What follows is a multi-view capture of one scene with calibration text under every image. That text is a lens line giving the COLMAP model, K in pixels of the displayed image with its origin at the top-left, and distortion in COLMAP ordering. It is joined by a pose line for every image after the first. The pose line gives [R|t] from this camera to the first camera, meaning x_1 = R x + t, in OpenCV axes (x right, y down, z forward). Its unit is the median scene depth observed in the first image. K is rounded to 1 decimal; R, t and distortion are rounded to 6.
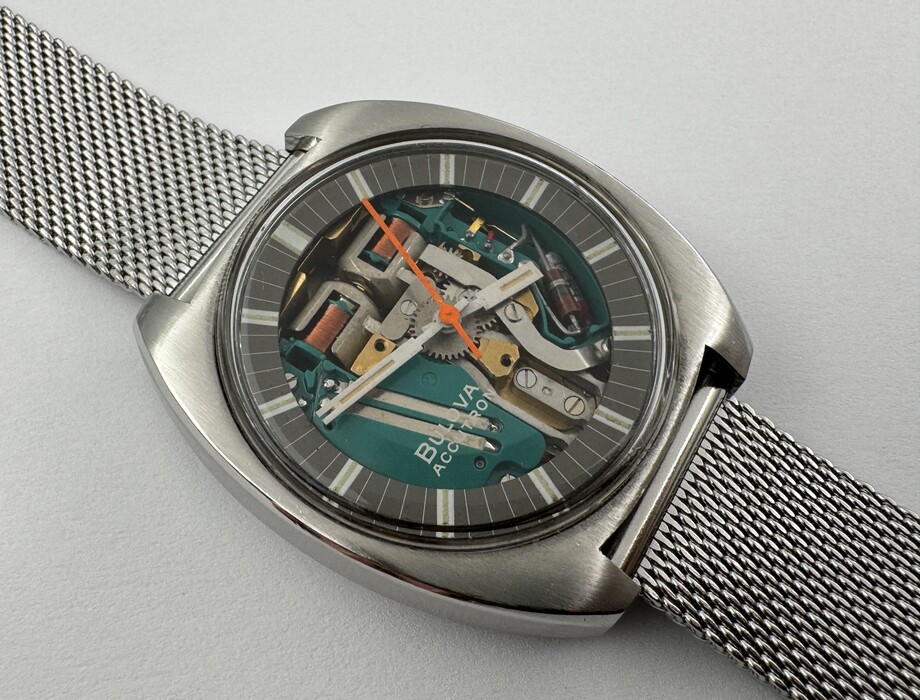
lens RADIAL K [[940.2, 0, 460.0], [0, 940.2, 350.0], [0, 0, 1]] dist [0.000250, -0.000167]
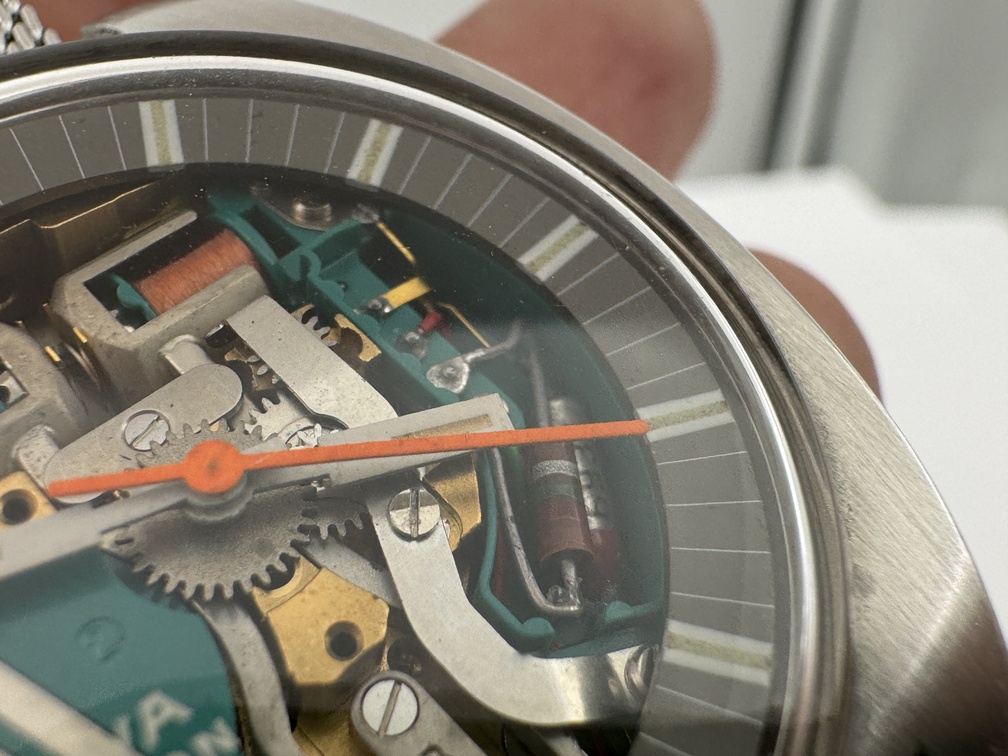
lens RADIAL K [[975.4, 0, 504.0], [0, 975.4, 378.0], [0, 0, 1]] dist [0.004451, 0.001592]
pose [[0.967728, 0.237397, -0.084524, 0.109373], [-0.248878, 0.952985, -0.172856, -0.032653], [0.039514, 0.188314, 0.981314, 0.604323]]
